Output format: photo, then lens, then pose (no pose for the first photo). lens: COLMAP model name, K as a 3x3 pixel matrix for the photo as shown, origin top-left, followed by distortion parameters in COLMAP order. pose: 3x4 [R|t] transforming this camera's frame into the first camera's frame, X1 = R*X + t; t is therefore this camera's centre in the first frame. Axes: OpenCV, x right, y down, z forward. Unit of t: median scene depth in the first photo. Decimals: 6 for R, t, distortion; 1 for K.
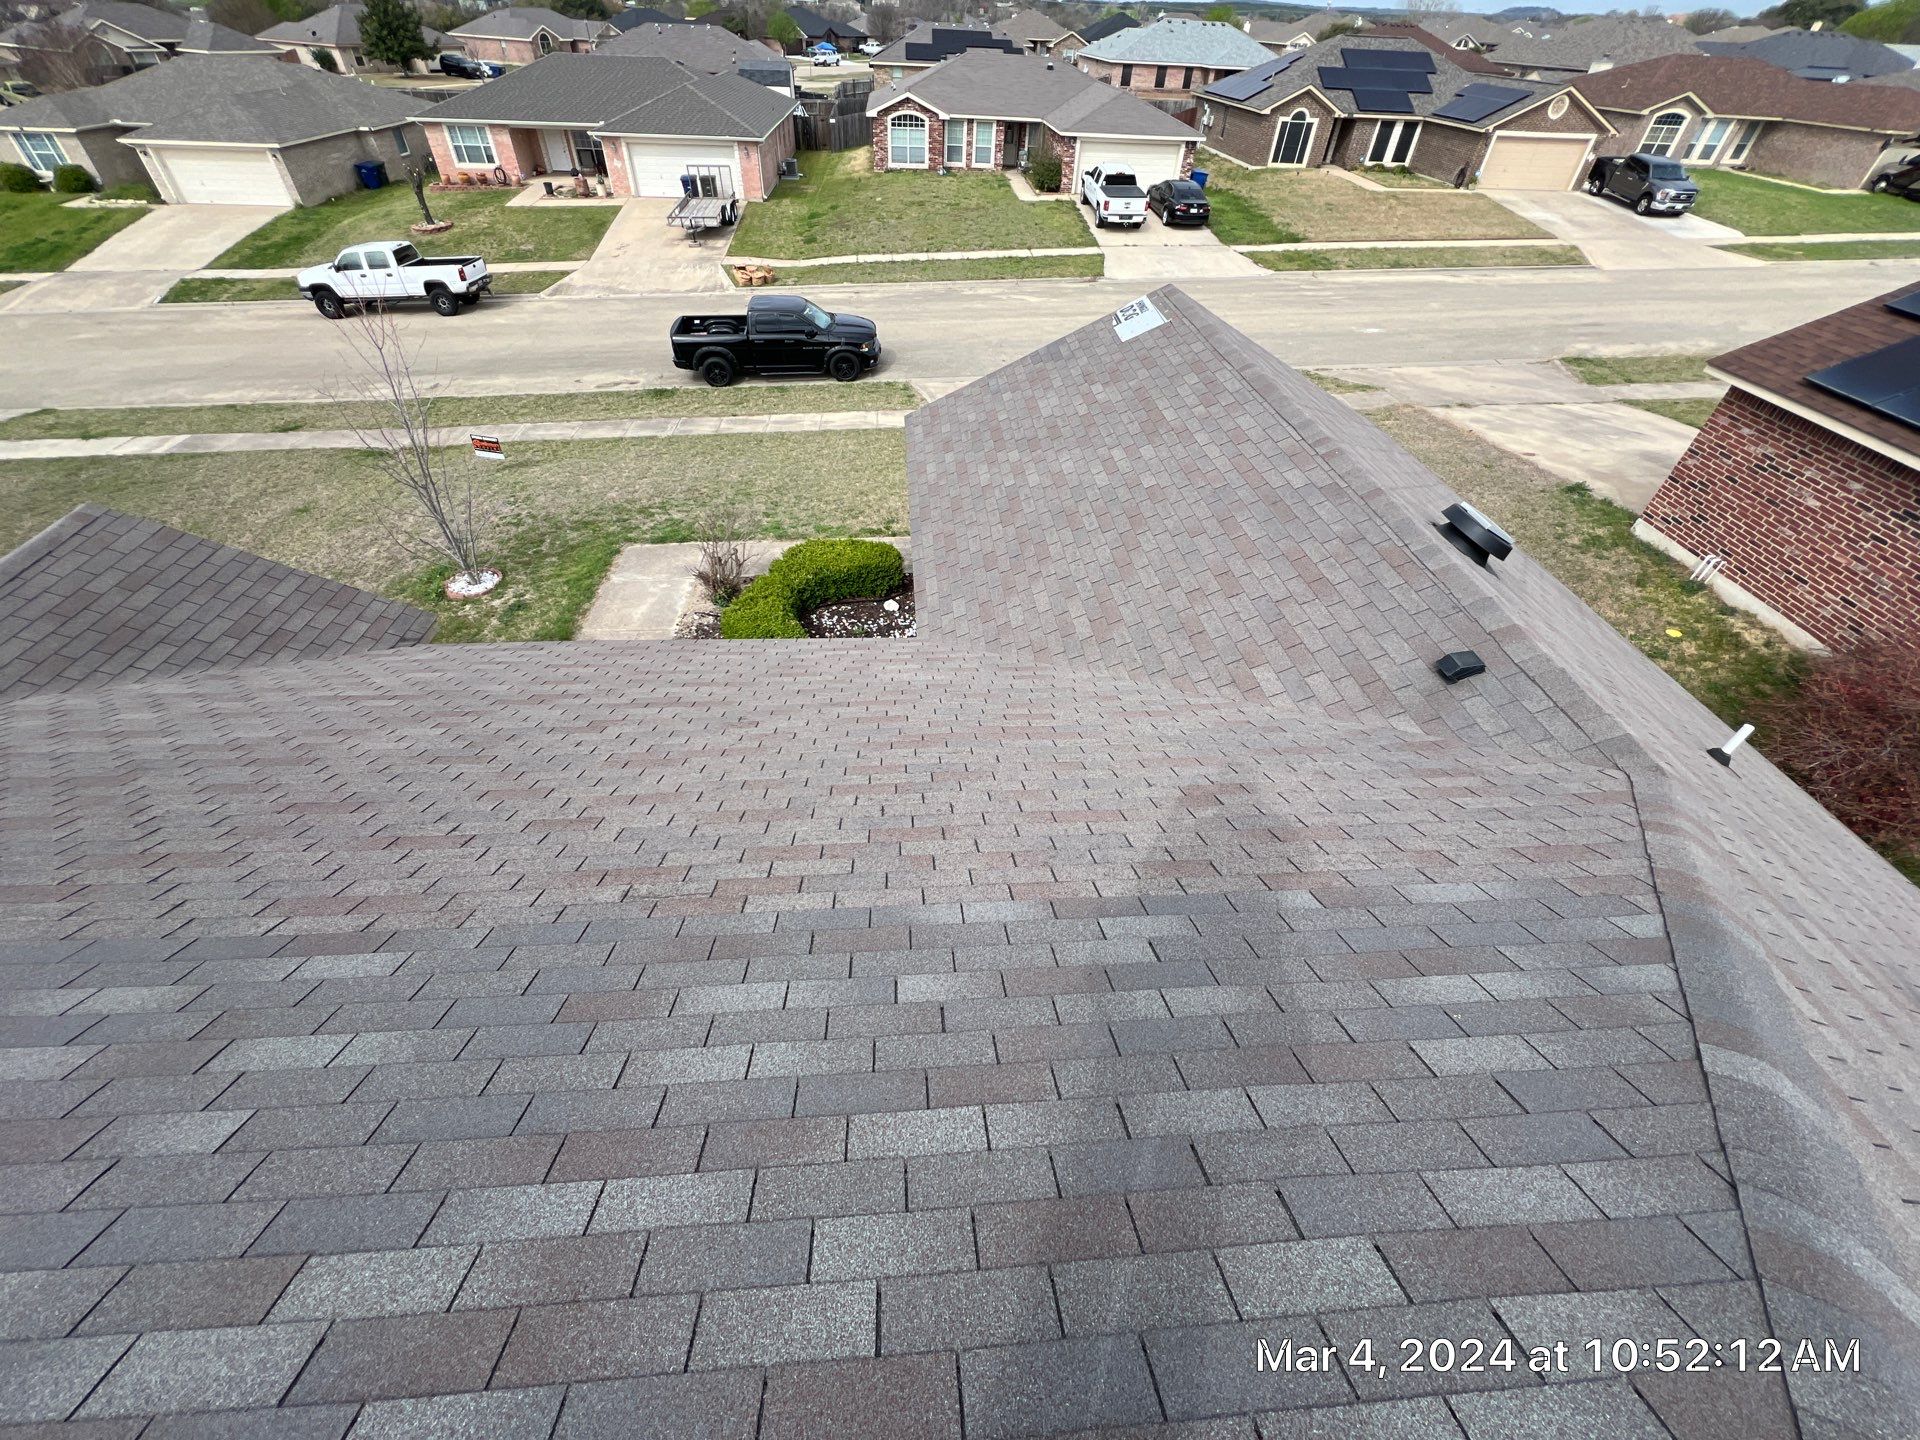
lens RADIAL K [[769.6, 0, 957.9], [0, 769.6, 724.5], [0, 0, 1]] dist [-0.002565, 0.000431]
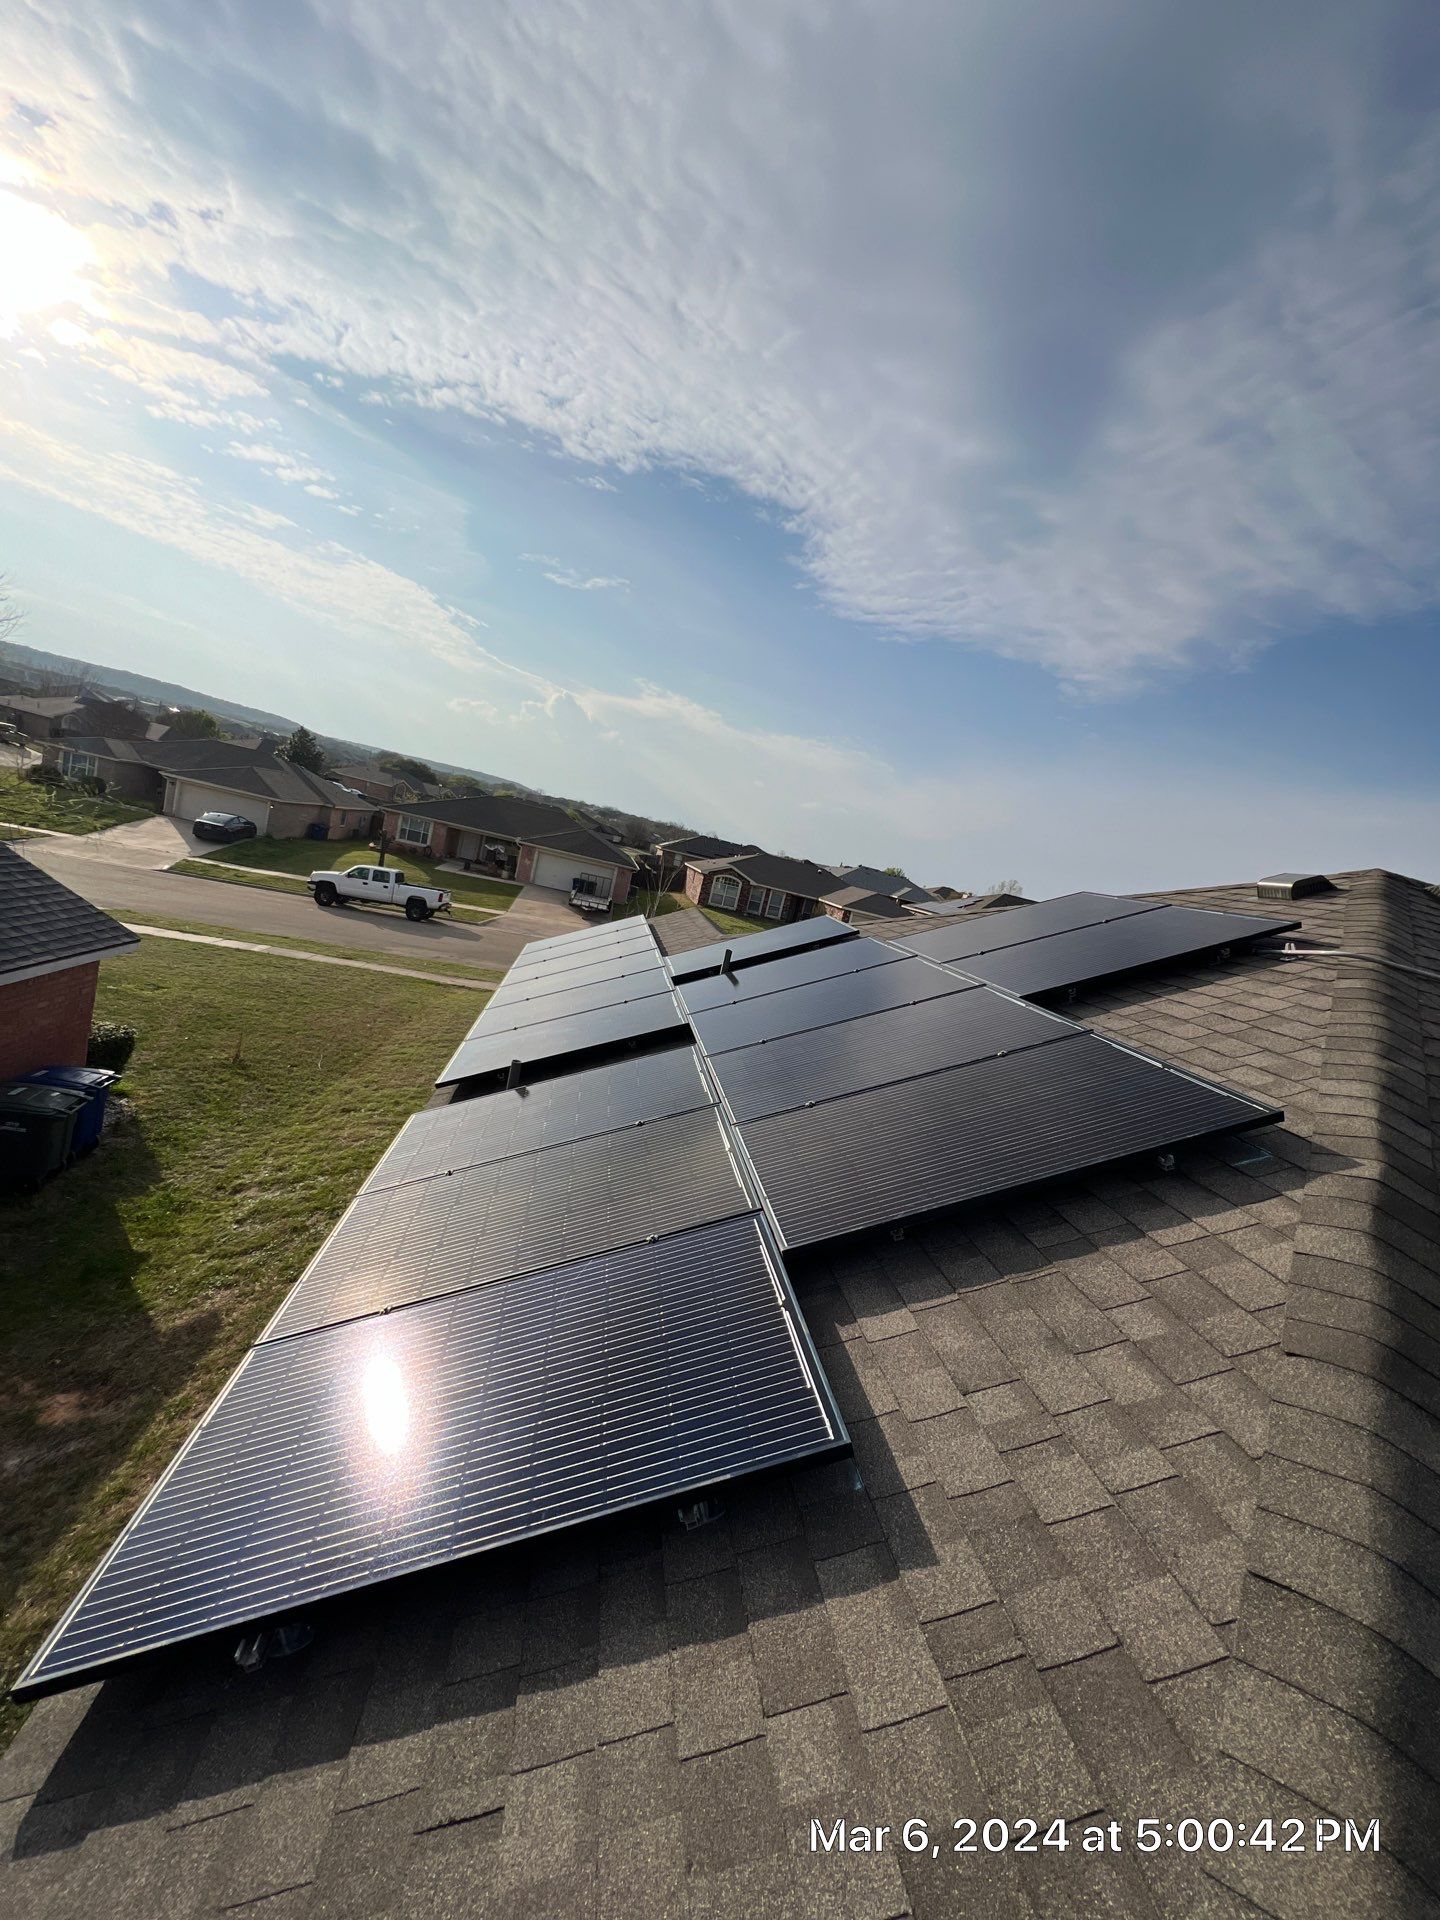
lens RADIAL K [[768.2, 0, 714.5], [0, 768.2, 957.3], [0, 0, 1]] dist [-0.001467, 0.000379]
pose [[0.977612, 0.185999, 0.098385, -0.240382], [-0.097718, 0.815414, -0.570571, 0.160289], [-0.186351, 0.548183, 0.815334, -0.080616]]
